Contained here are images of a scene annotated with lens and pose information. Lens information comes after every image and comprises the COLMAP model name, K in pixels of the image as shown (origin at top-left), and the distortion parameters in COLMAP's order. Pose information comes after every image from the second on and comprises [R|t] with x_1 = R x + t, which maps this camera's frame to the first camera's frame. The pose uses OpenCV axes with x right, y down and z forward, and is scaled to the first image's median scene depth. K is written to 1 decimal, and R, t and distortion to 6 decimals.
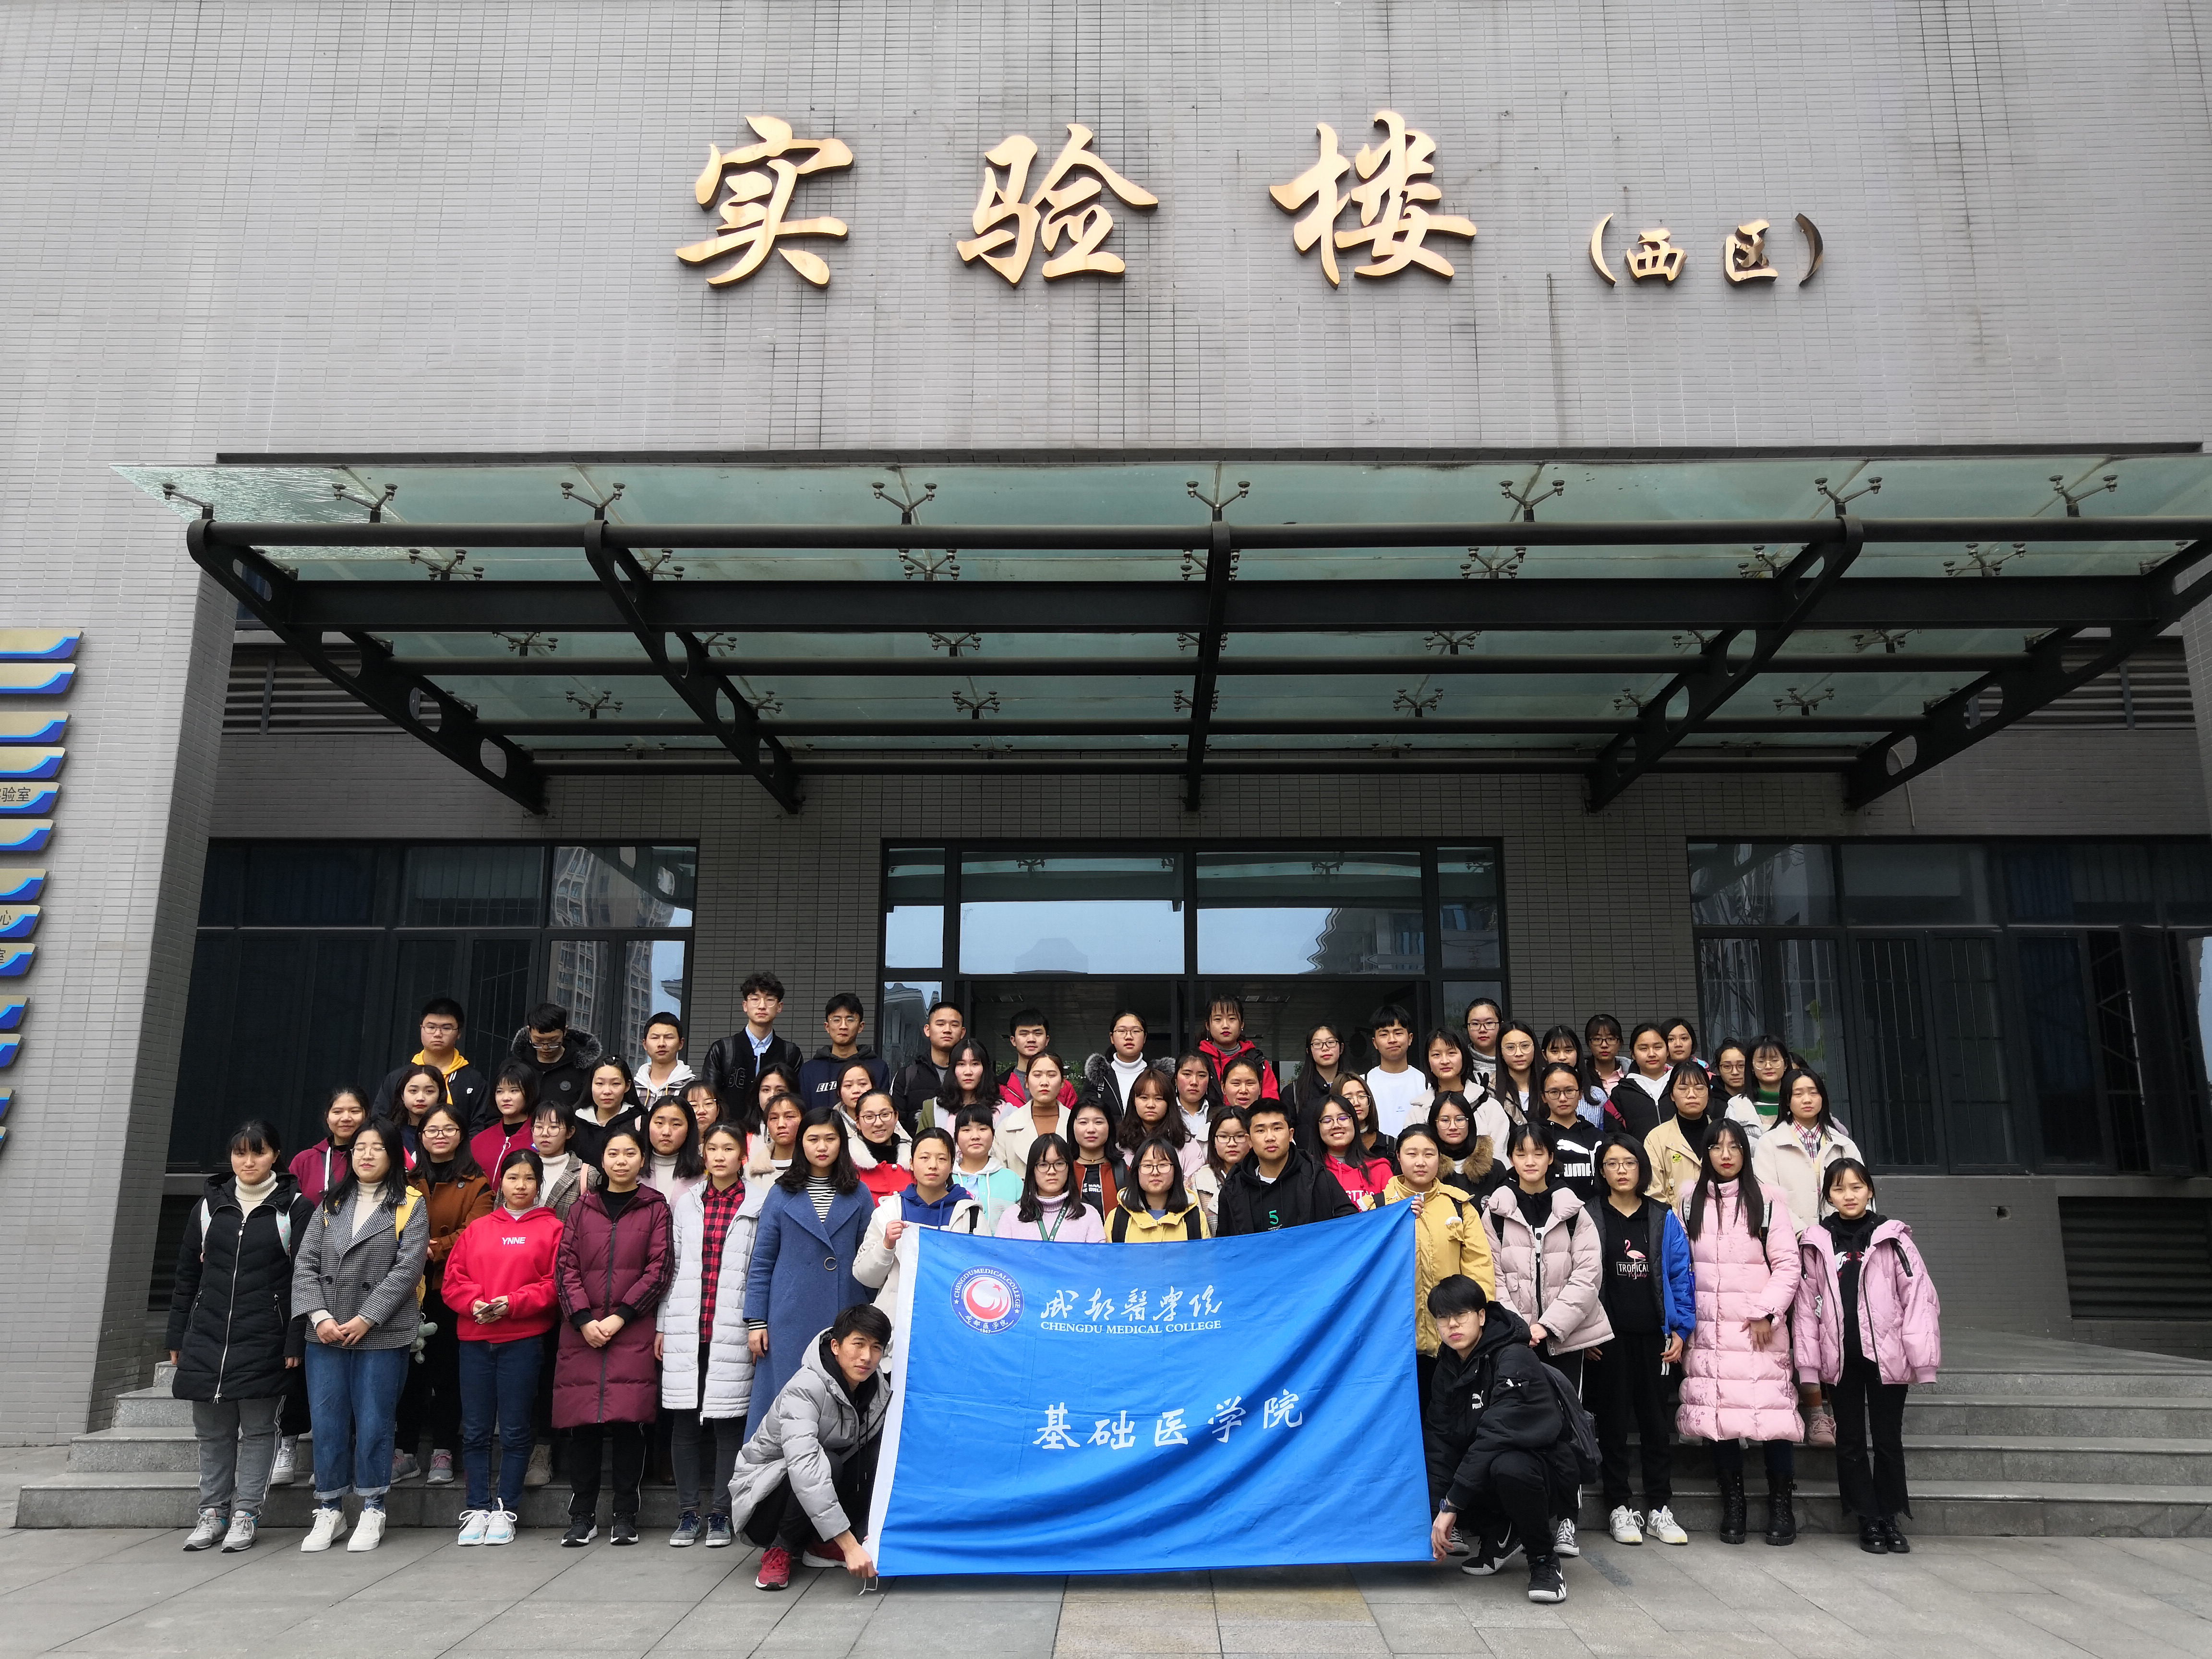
lens RADIAL K [[1720.5, 0, 1106.0], [0, 1720.5, 829.5], [0, 0, 1]] dist [-0.028220, 0.071640]
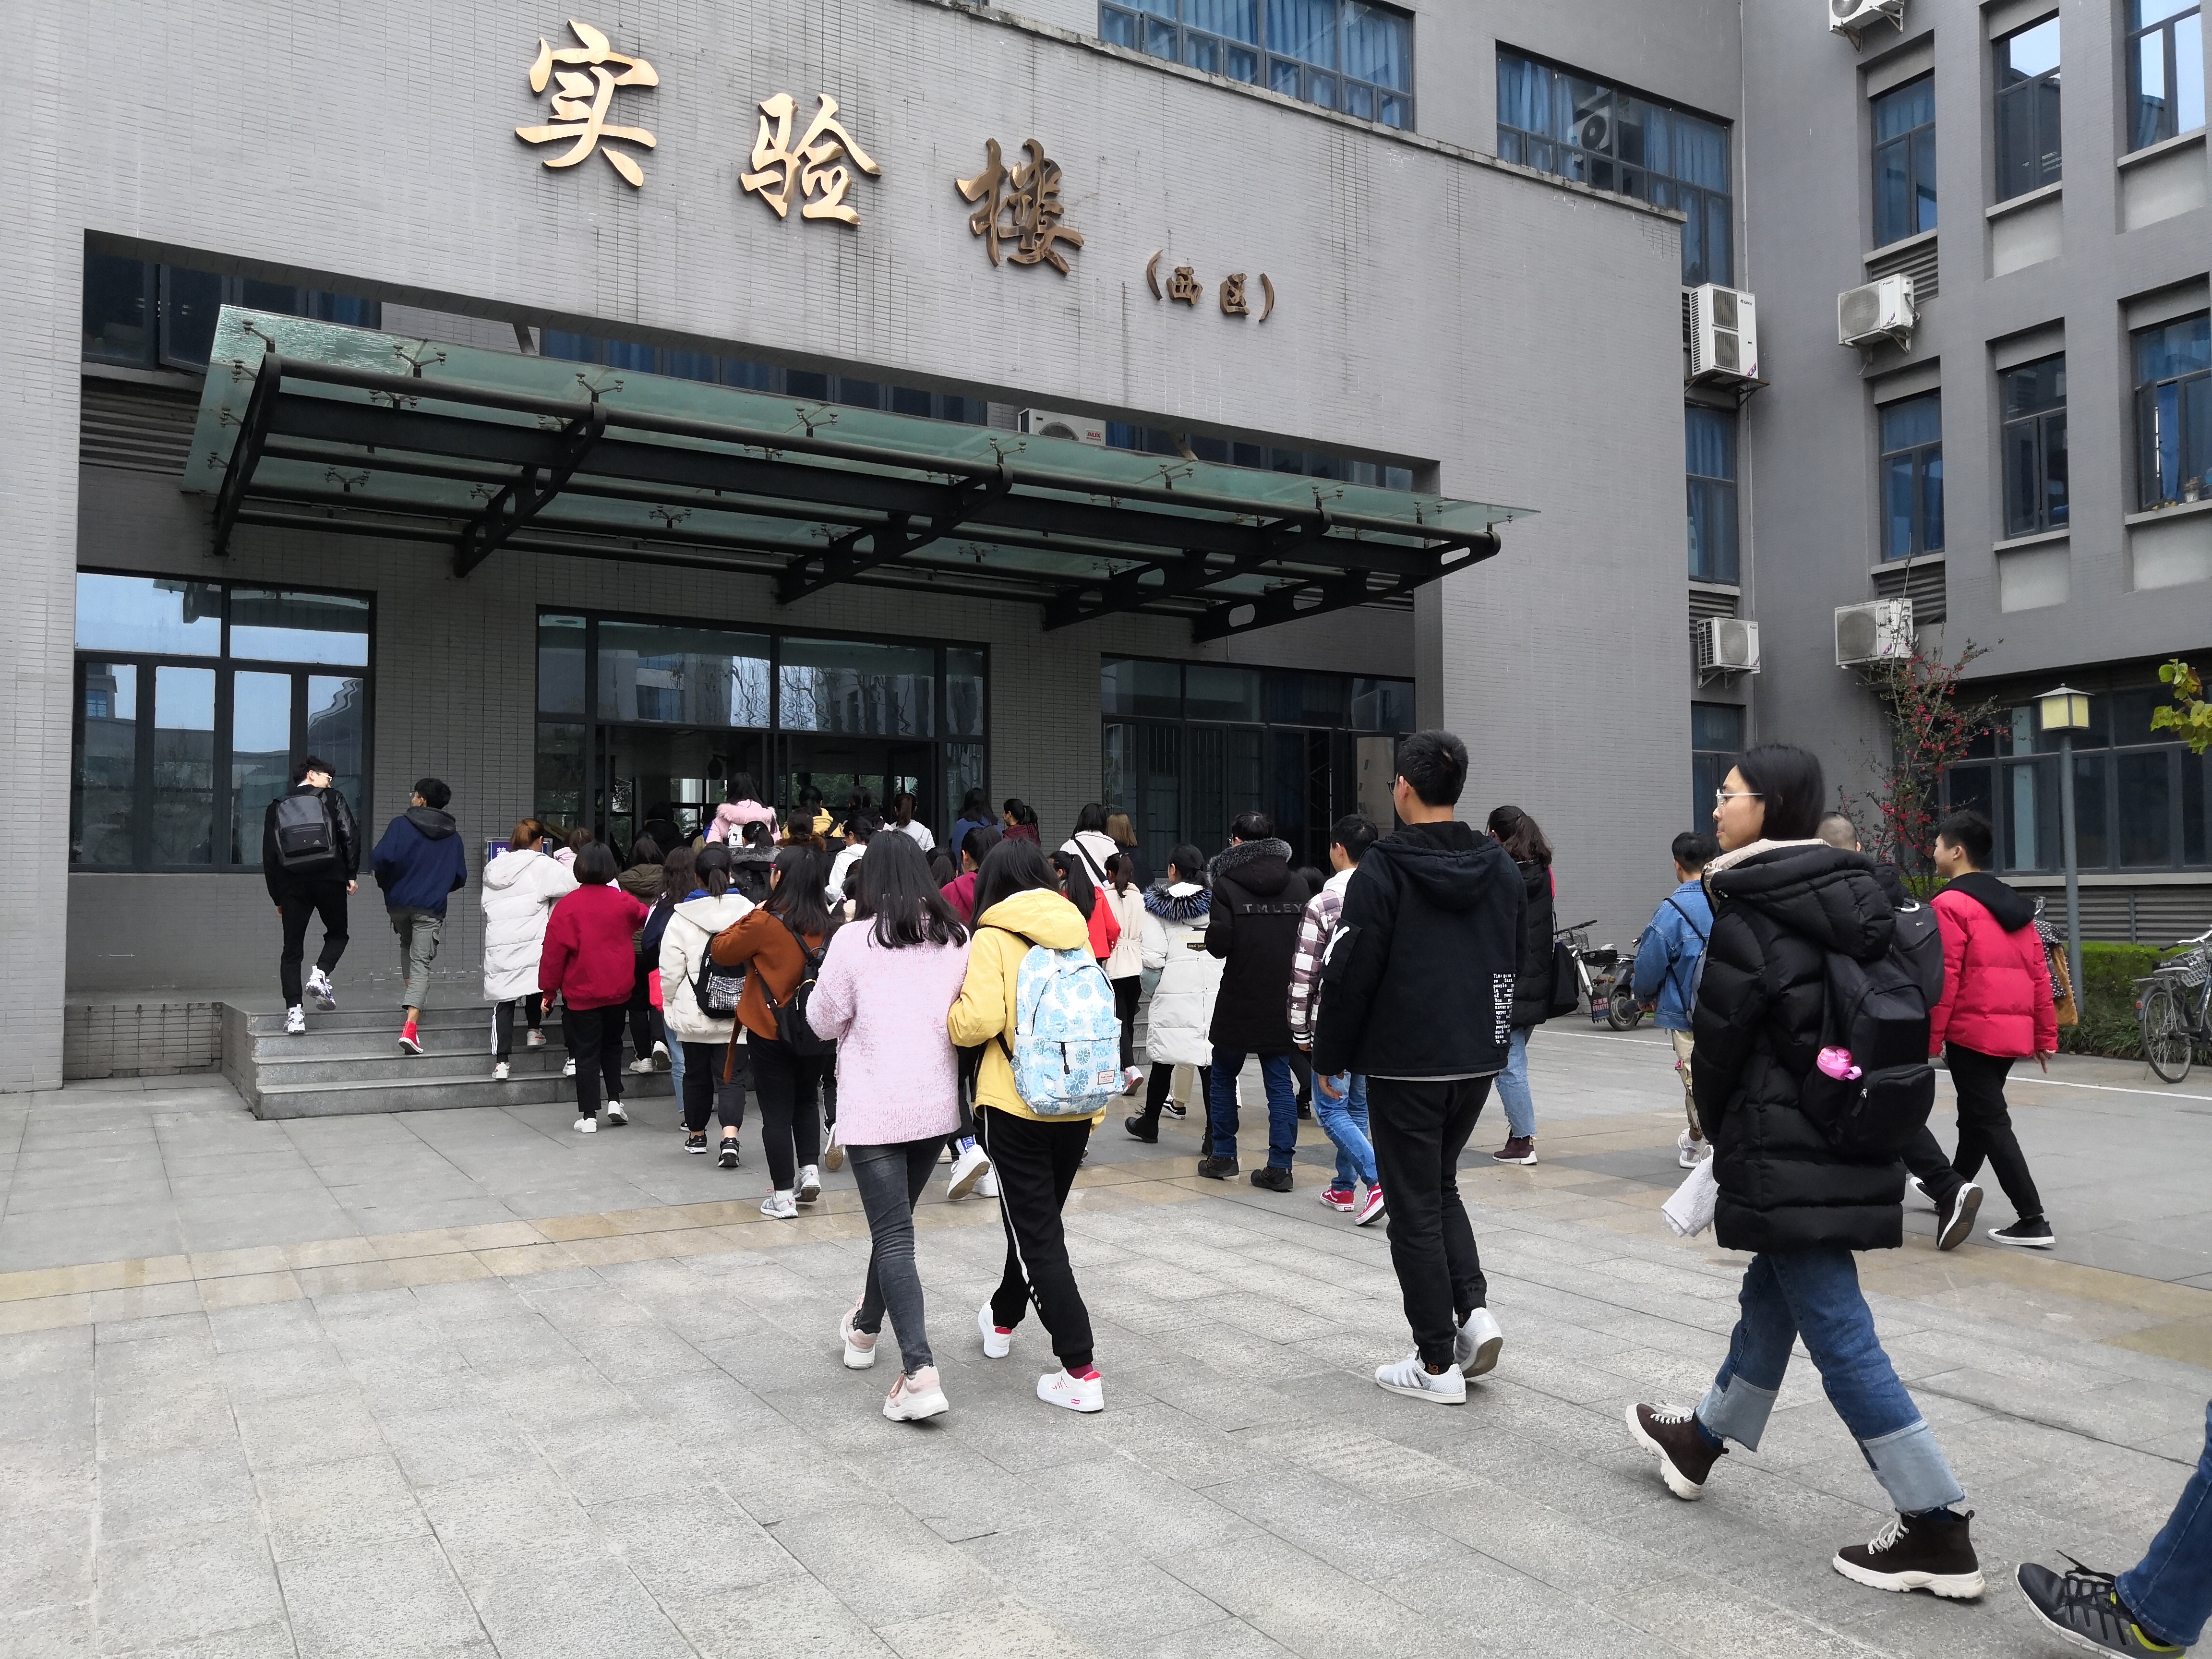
lens RADIAL K [[1720.5, 0, 1106.0], [0, 1720.5, 829.5], [0, 0, 1]] dist [-0.028220, 0.071640]
pose [[0.850499, 0.018662, 0.525645, -0.522702], [-0.108033, 0.984261, 0.139854, -0.064332], [-0.514762, -0.175733, 0.839129, -0.318828]]
